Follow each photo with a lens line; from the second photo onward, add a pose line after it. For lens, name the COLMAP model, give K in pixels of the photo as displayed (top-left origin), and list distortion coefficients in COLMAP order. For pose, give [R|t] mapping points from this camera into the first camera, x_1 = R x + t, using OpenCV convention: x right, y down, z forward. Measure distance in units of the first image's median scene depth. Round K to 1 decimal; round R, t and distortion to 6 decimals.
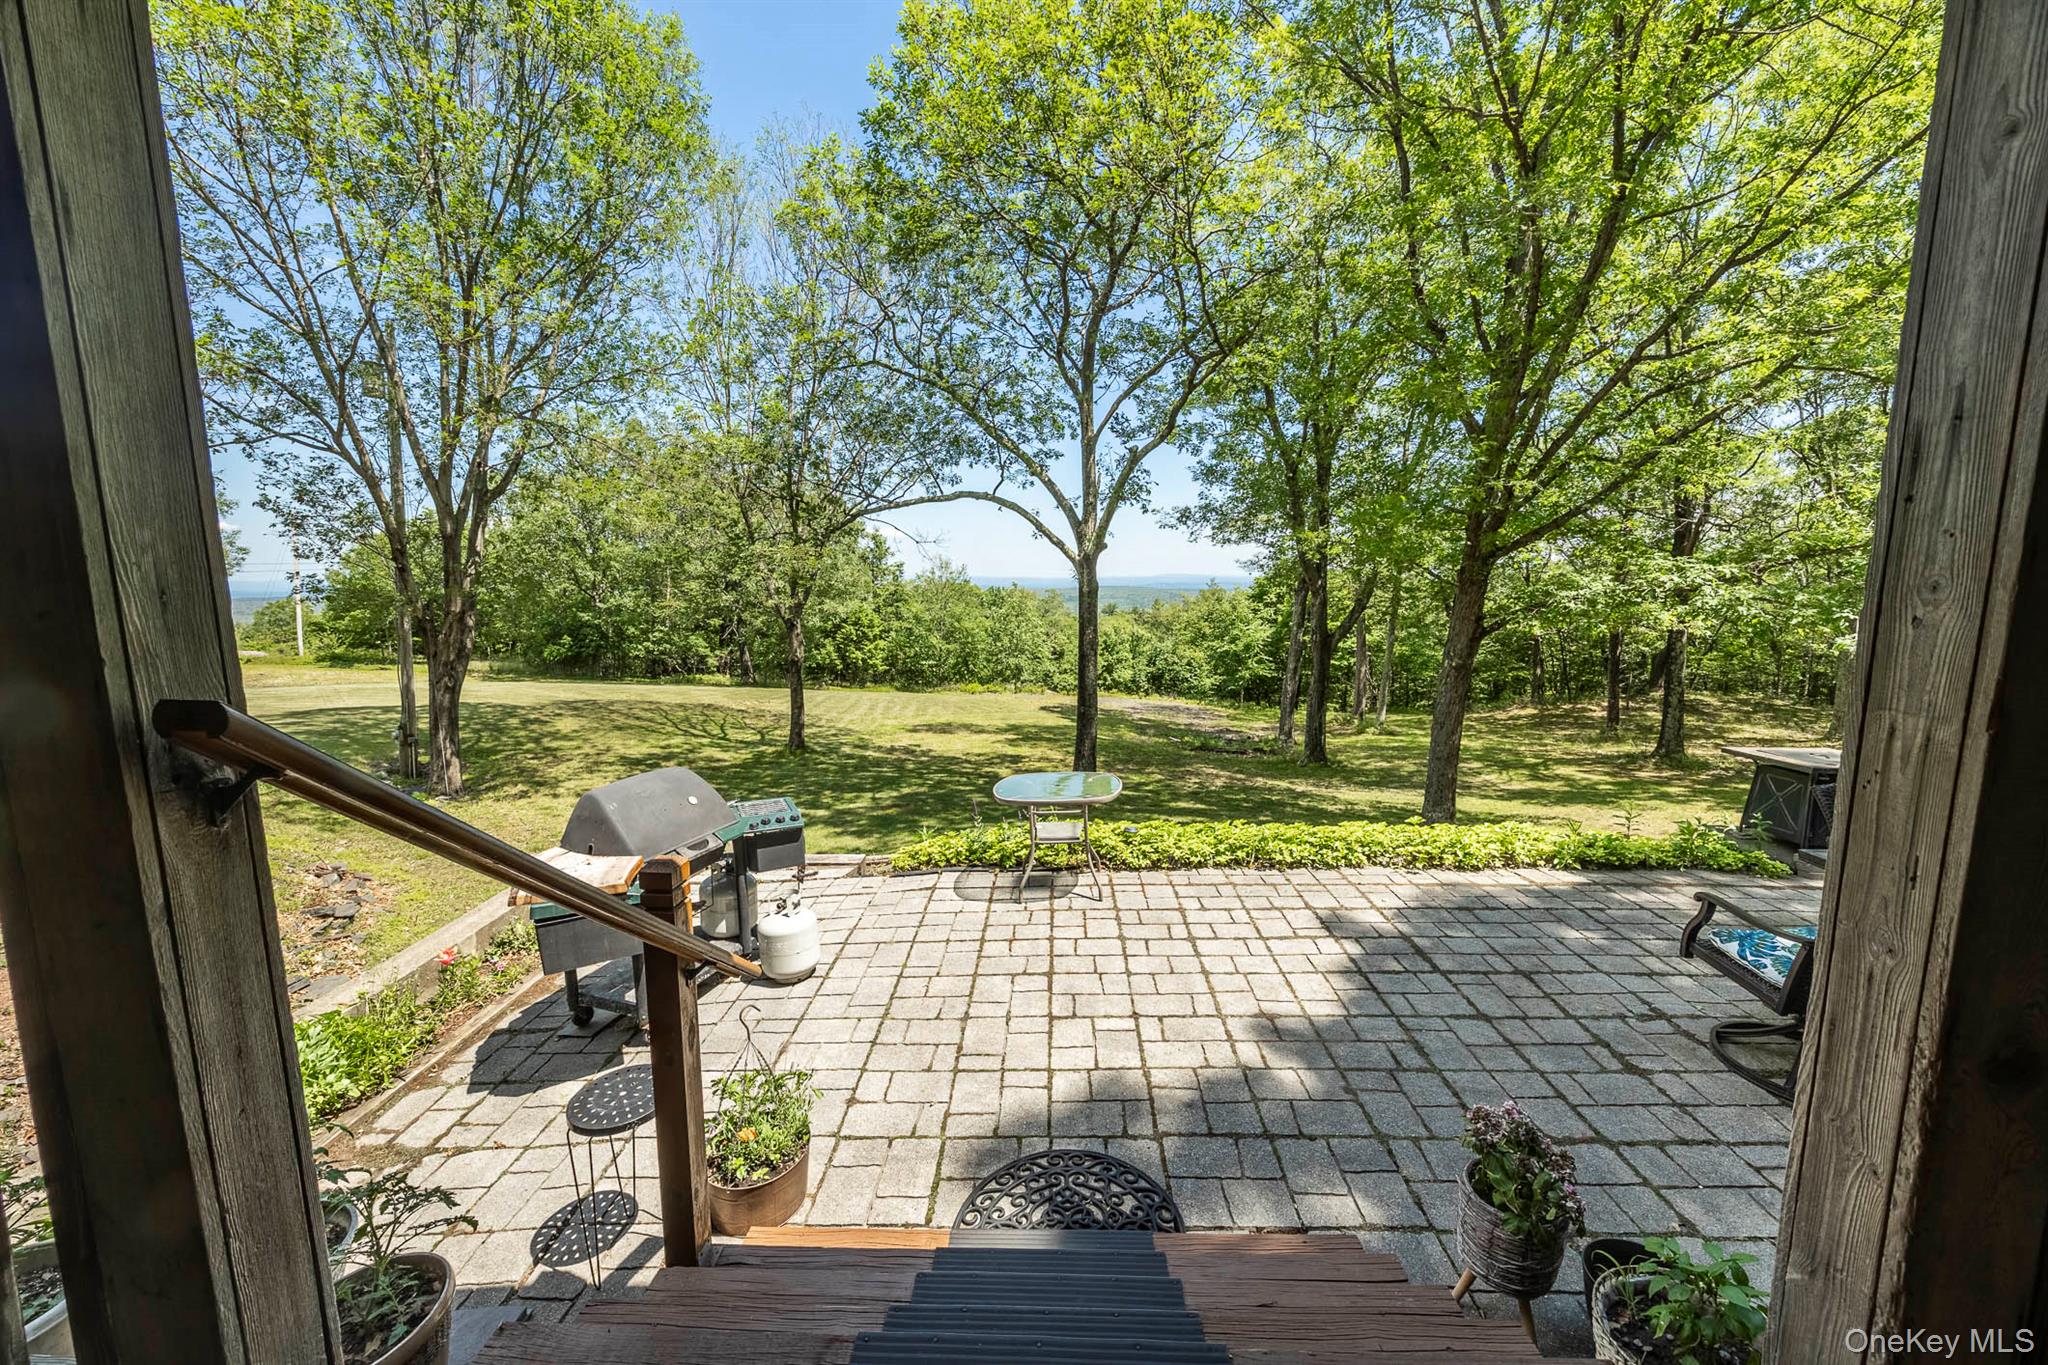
lens RADIAL K [[783.9, 0, 1023.0], [0, 783.9, 688.4], [0, 0, 1]] dist [0.002544, -0.000029]
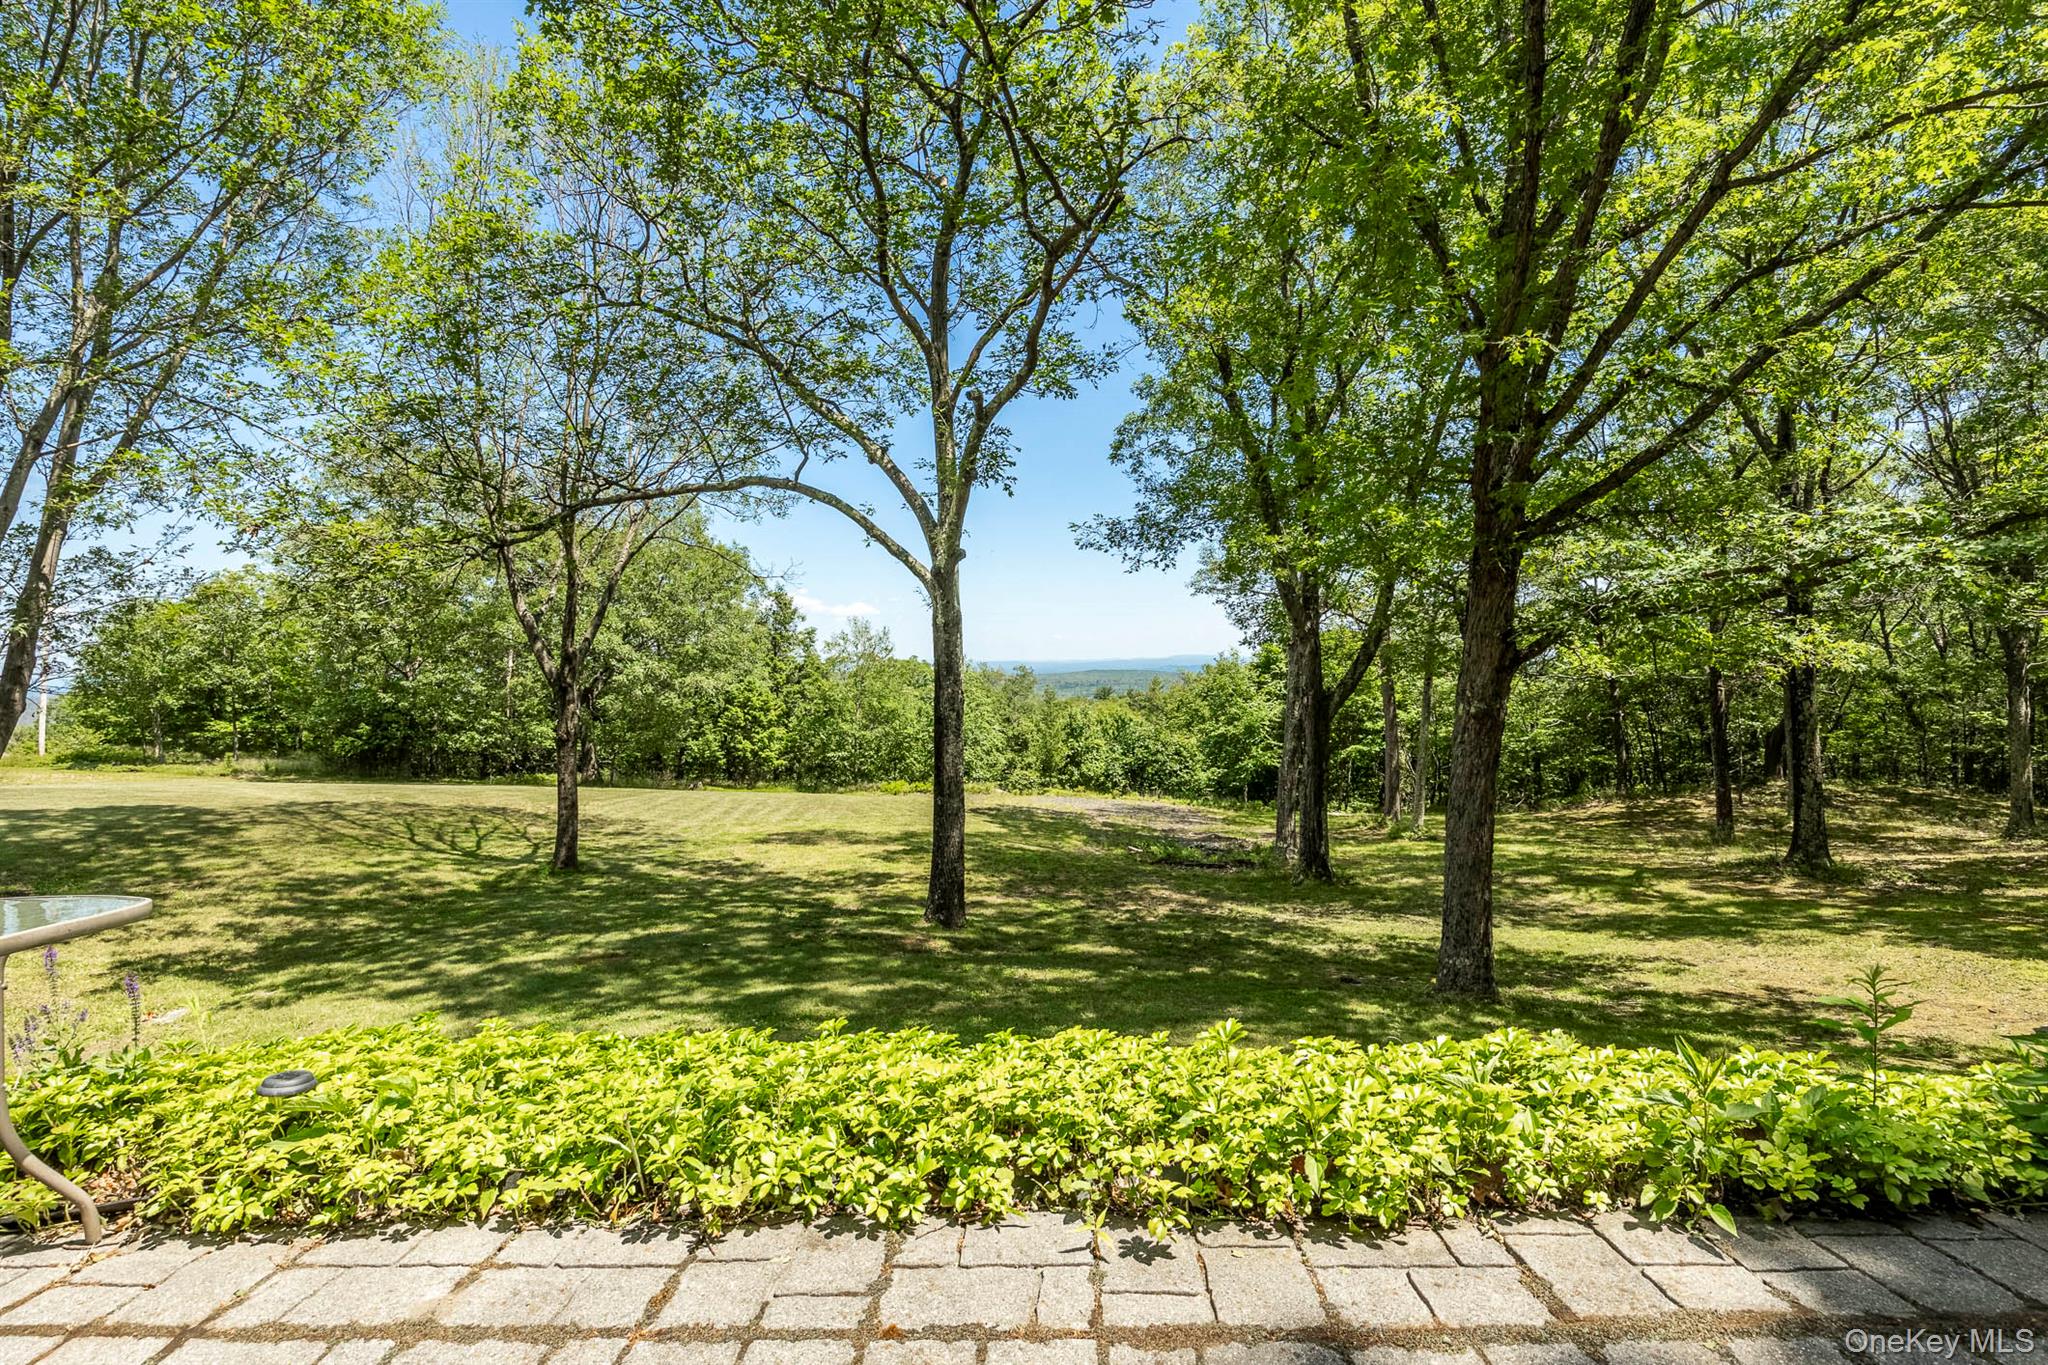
lens RADIAL K [[931.9, 0, 1036.1], [0, 931.9, 688.7], [0, 0, 1]] dist [-0.004285, 0.000362]
pose [[0.999830, -0.008667, 0.016247, 0.106079], [0.010467, 0.993402, -0.114204, 0.017203], [-0.015150, 0.114355, 0.993324, 0.151341]]
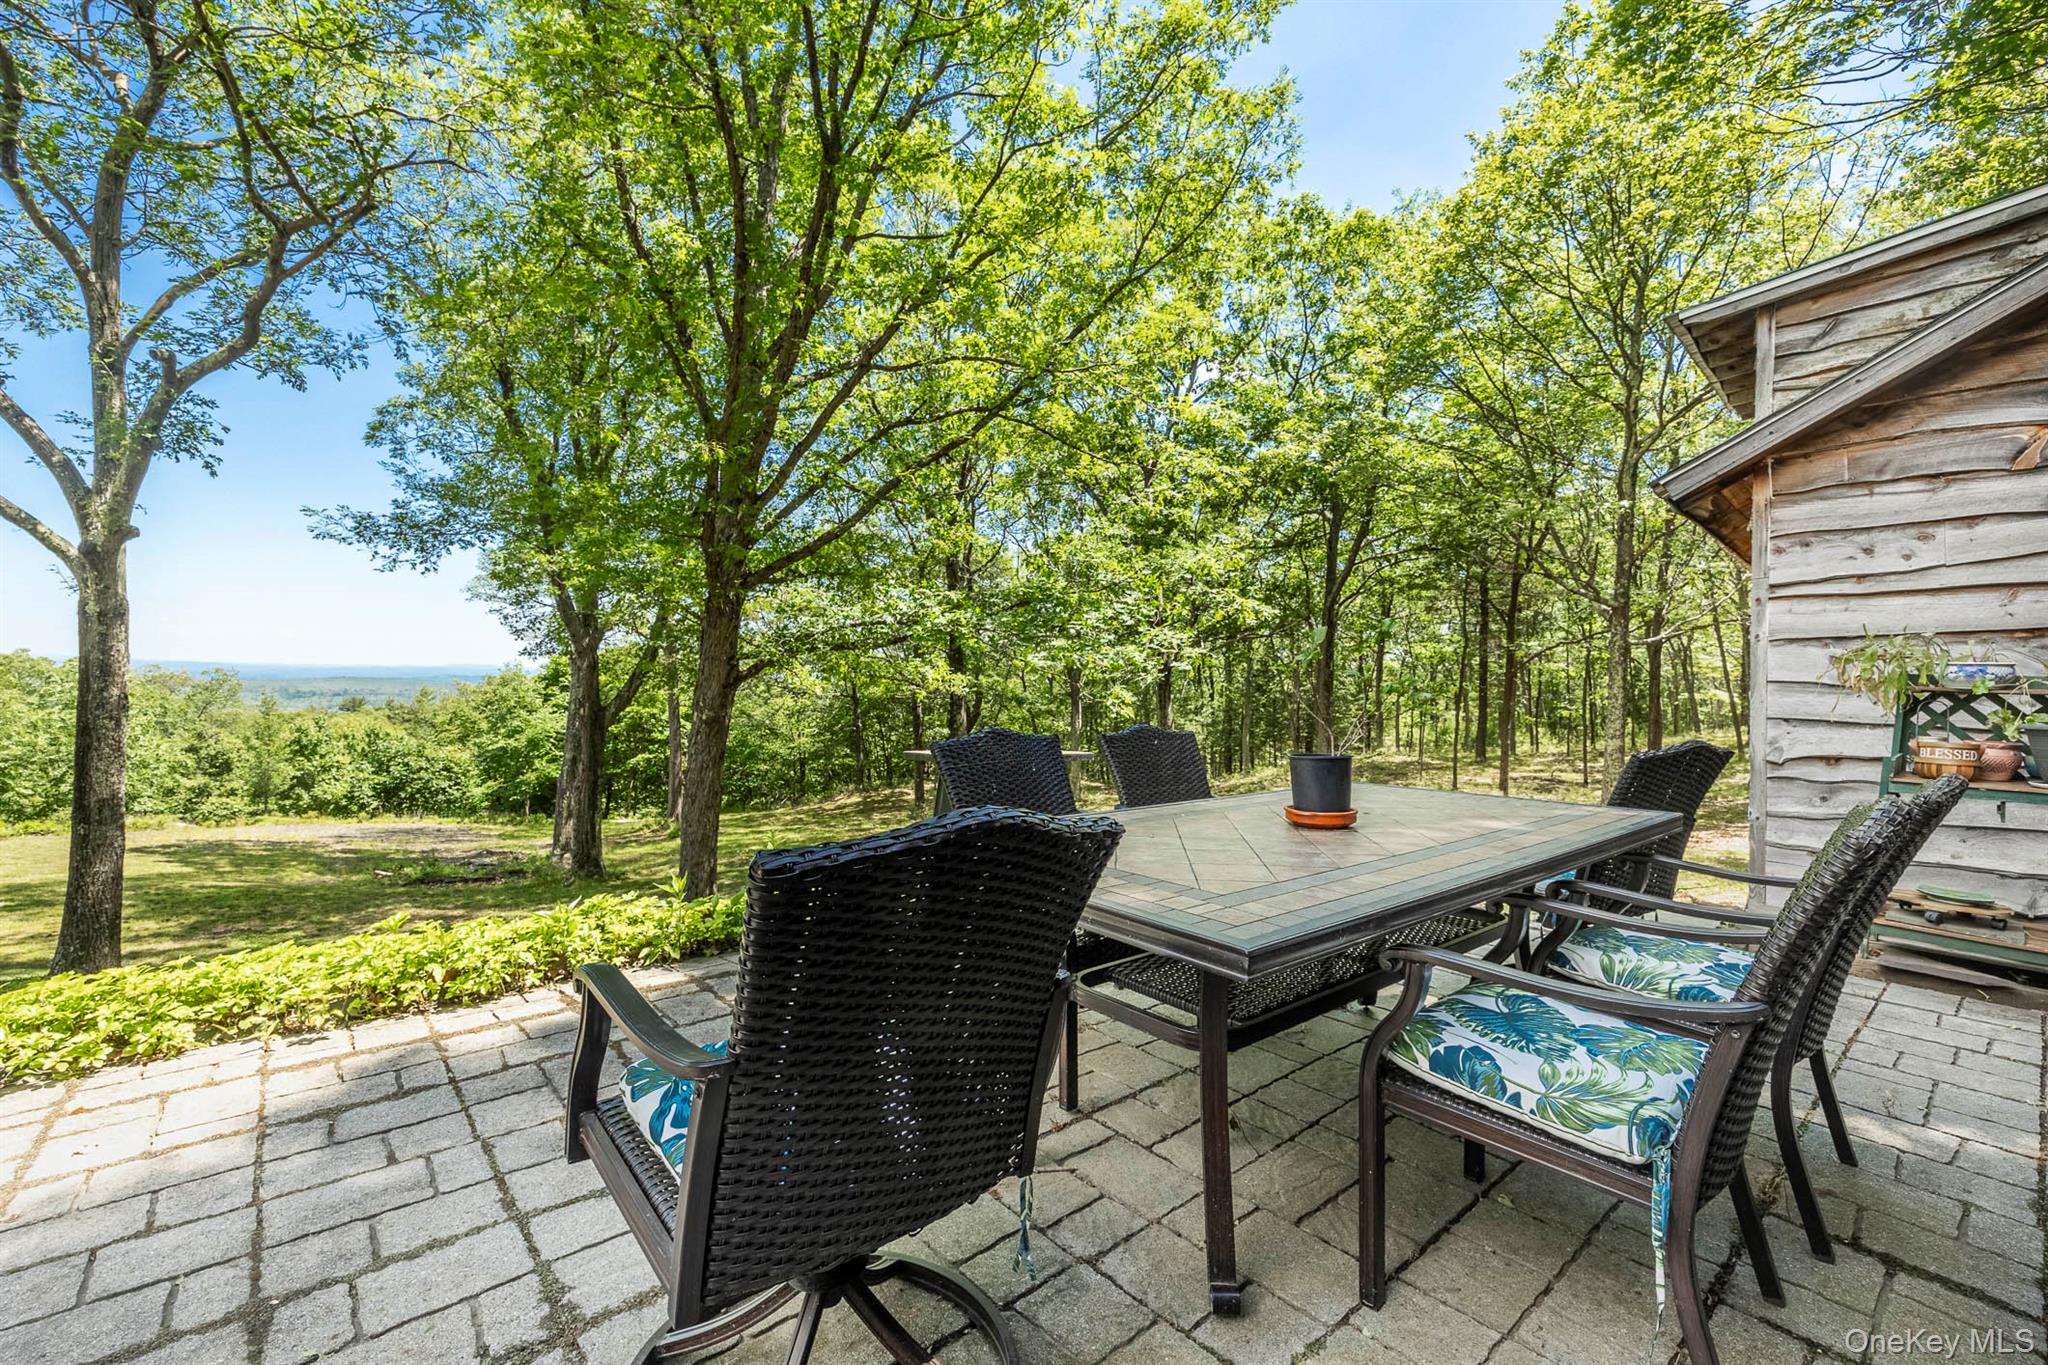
lens RADIAL K [[881.1, 0, 1039.6], [0, 881.1, 686.4], [0, 0, 1]] dist [-0.017403, 0.002729]
pose [[0.728900, 0.018172, 0.684379, 0.107067], [0.071405, 0.992178, -0.102395, 0.027482], [-0.680886, 0.123503, 0.721901, 0.080835]]
